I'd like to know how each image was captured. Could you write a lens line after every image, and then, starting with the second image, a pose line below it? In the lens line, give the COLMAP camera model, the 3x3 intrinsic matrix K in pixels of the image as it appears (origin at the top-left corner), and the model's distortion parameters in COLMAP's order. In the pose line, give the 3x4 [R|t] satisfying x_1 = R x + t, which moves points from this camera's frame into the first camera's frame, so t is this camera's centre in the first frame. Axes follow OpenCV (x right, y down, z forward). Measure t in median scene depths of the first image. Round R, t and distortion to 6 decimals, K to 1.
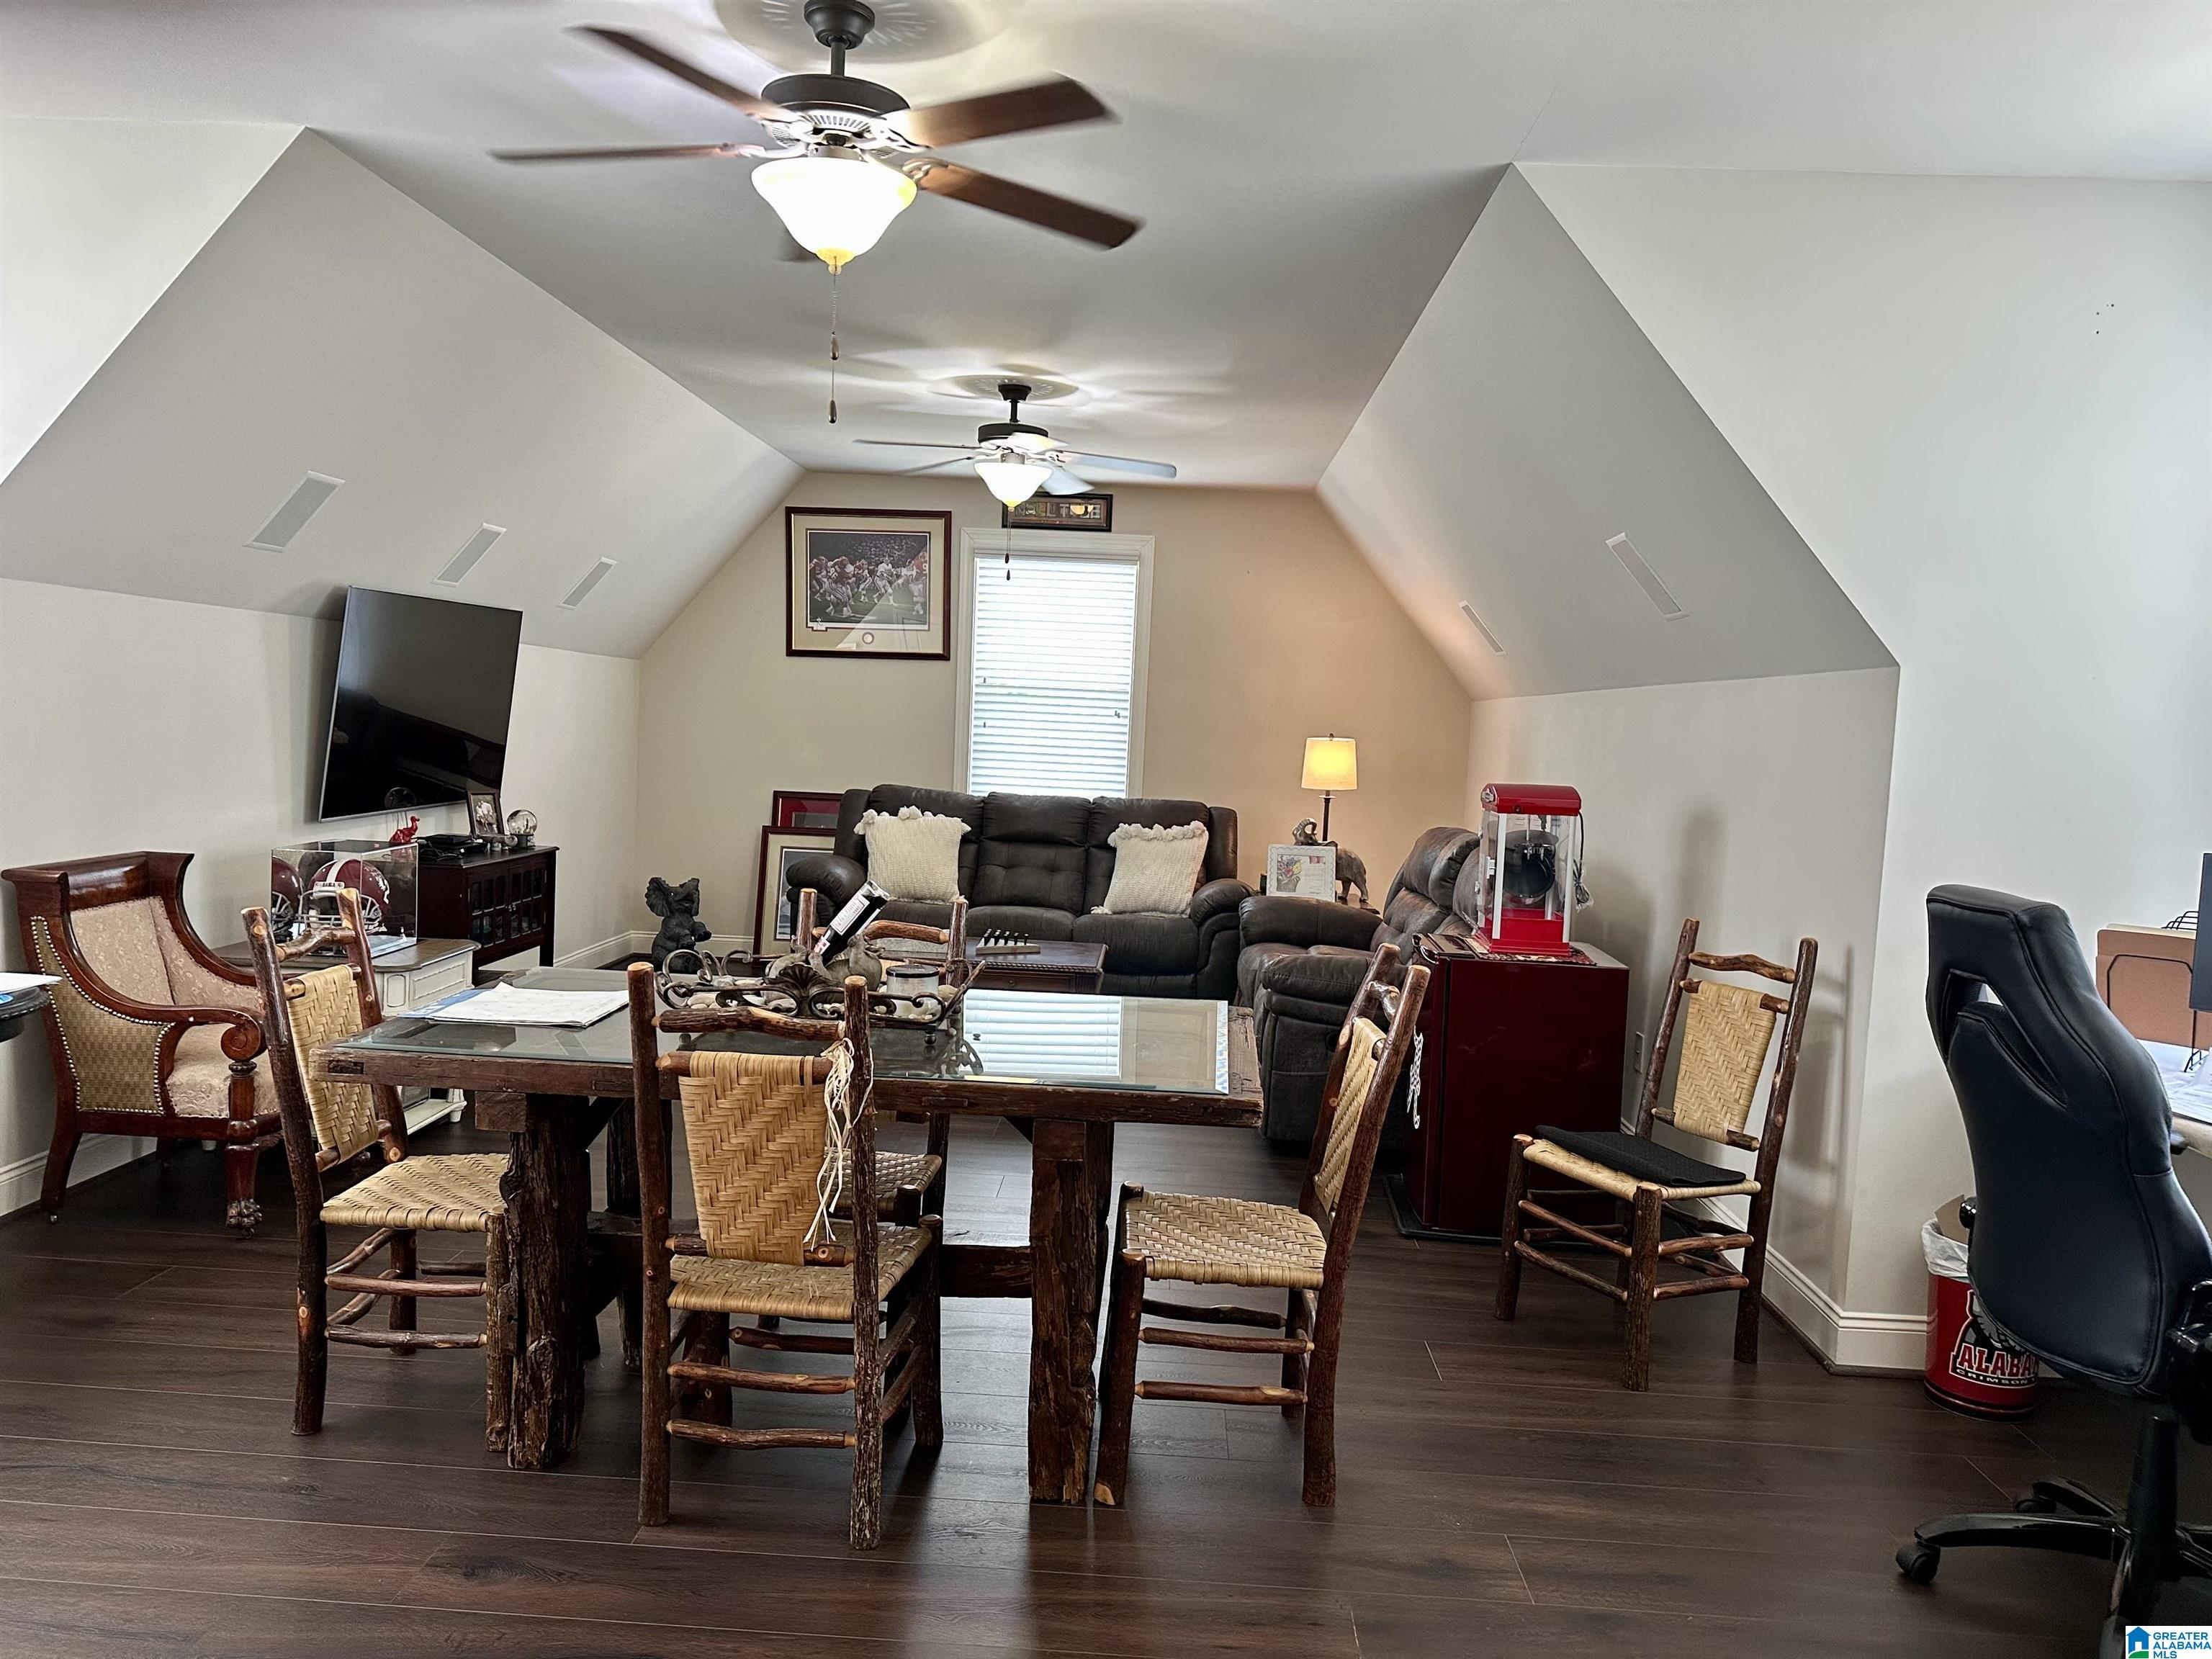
lens RADIAL K [[1561.1, 0, 1116.5], [0, 1561.1, 836.2], [0, 0, 1]] dist [0.086750, -0.085652]
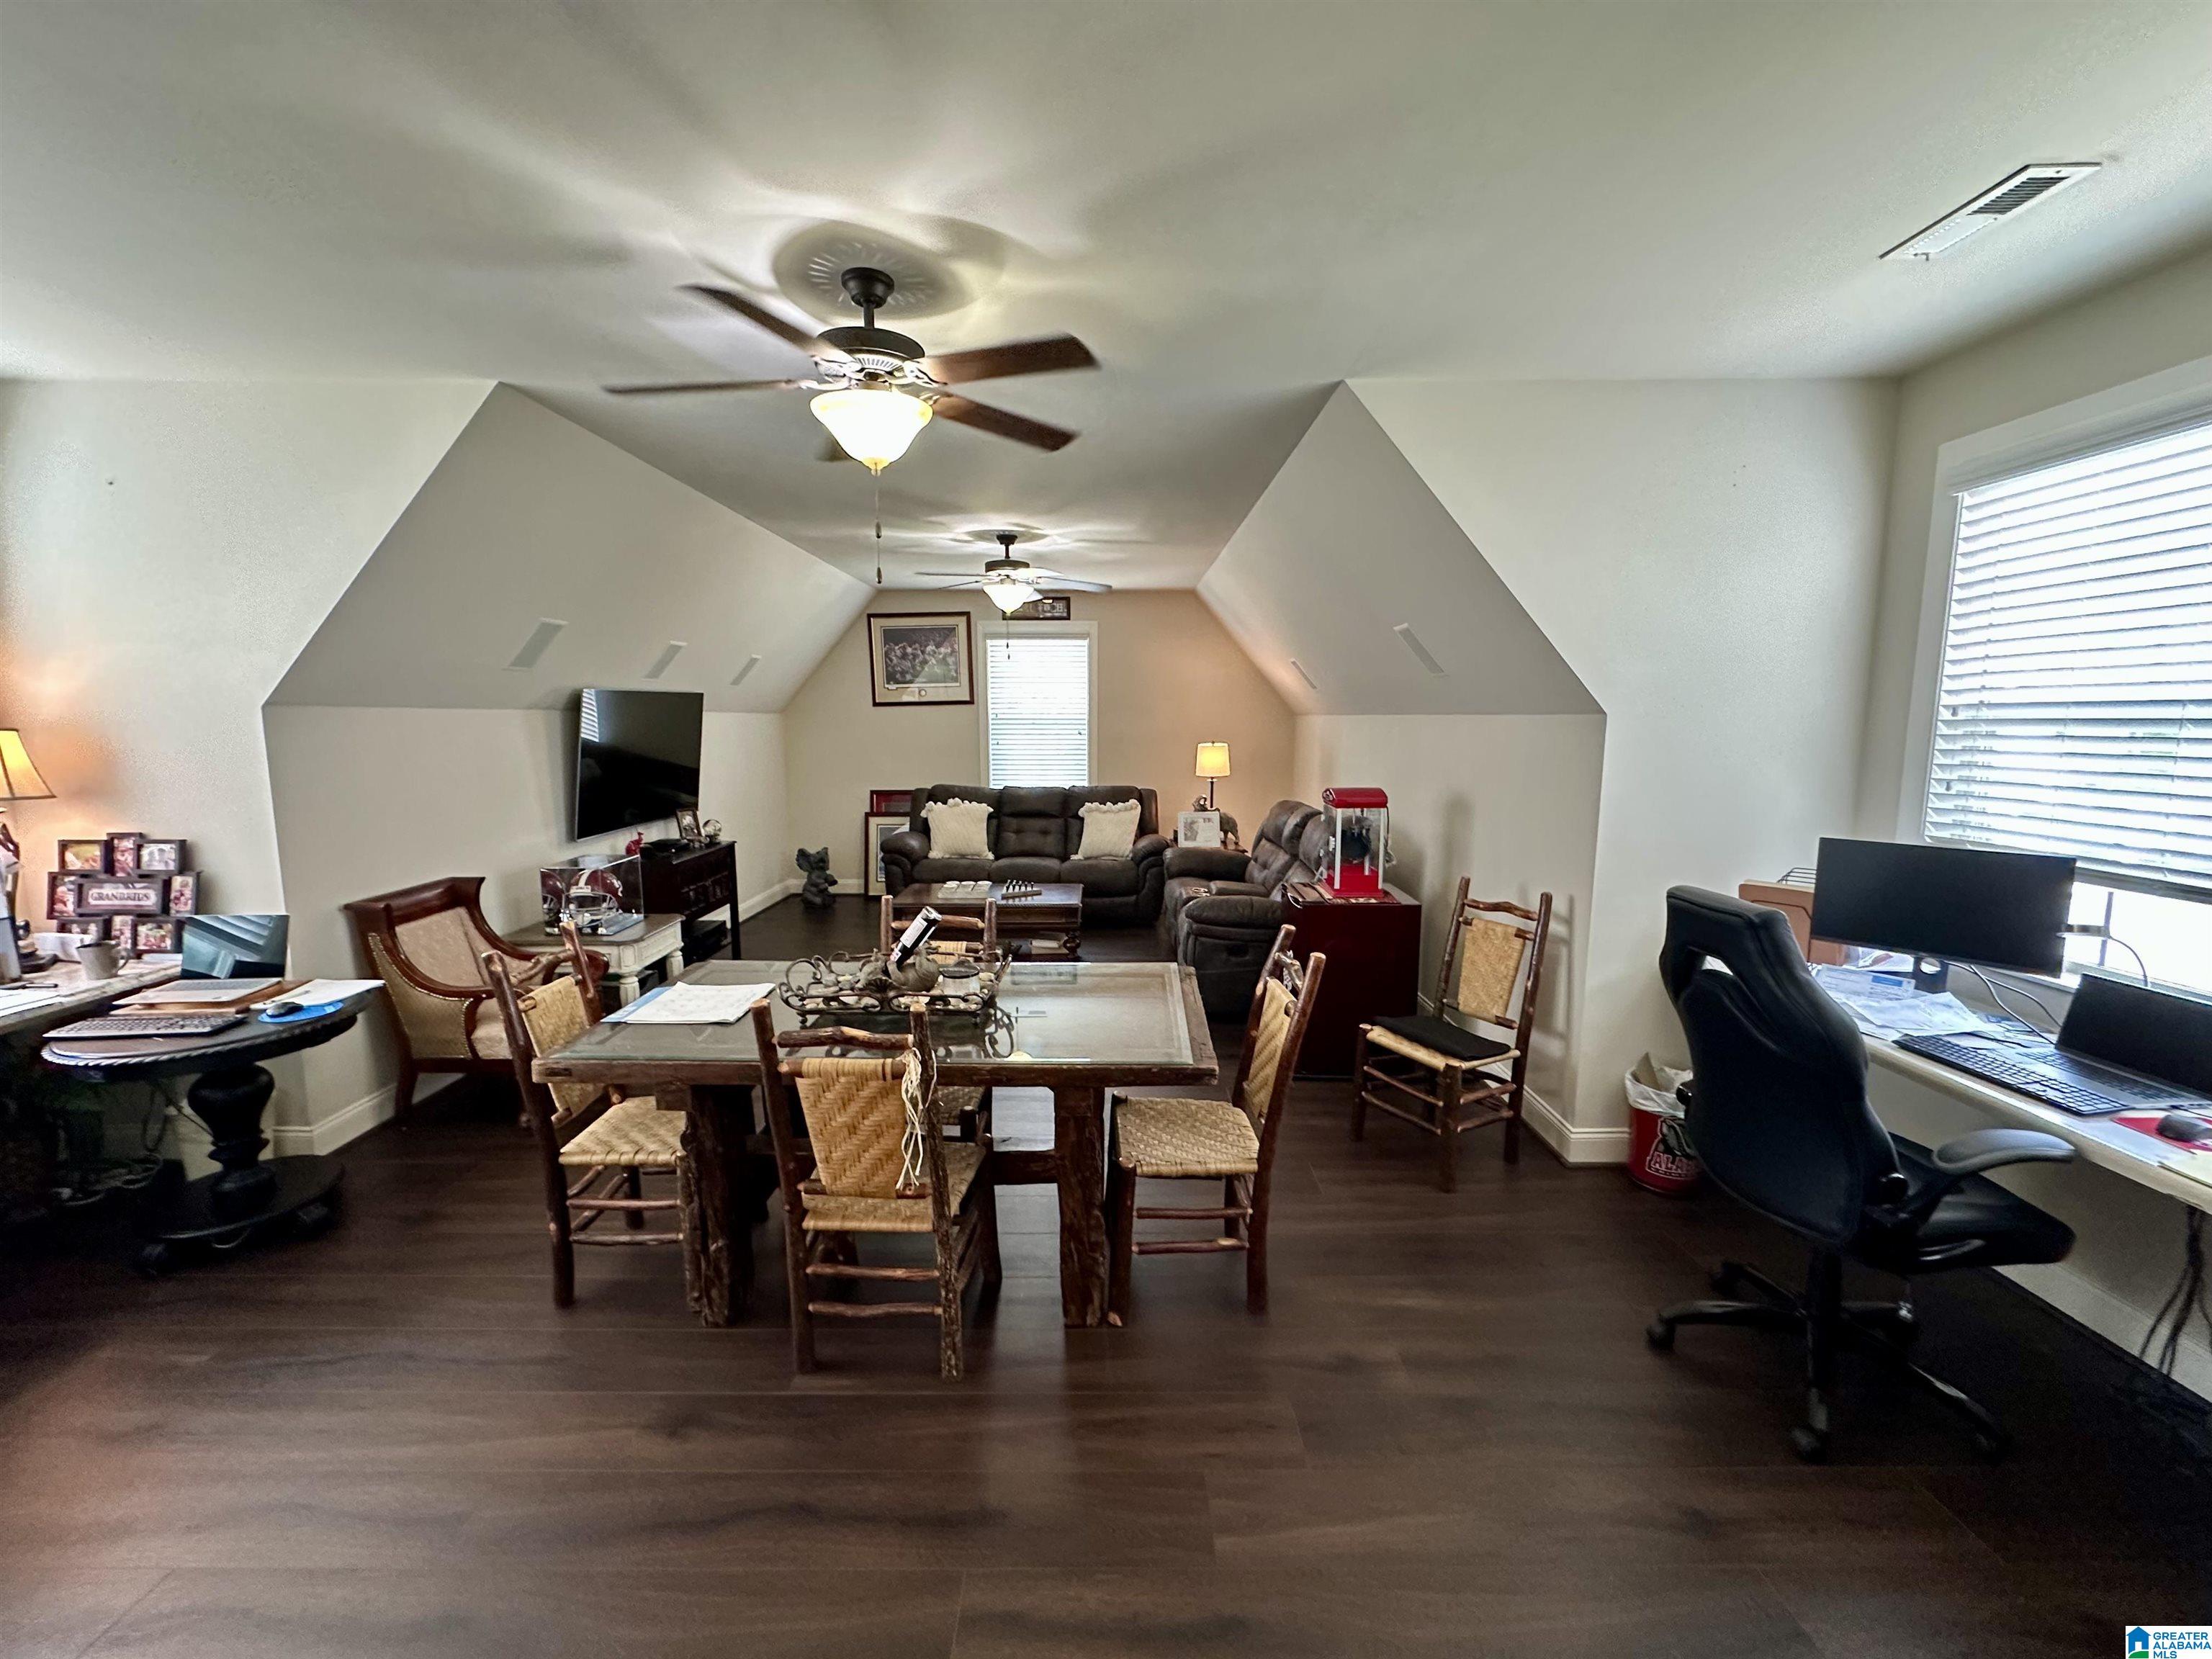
lens RADIAL K [[902.6, 0, 1116.0], [0, 902.6, 844.0], [0, 0, 1]] dist [0.002963, 0.001164]
pose [[0.997921, -0.051021, 0.039369, -0.013320], [0.048438, 0.996775, 0.063980, -0.059708], [-0.042506, -0.061940, 0.997174, 0.147874]]
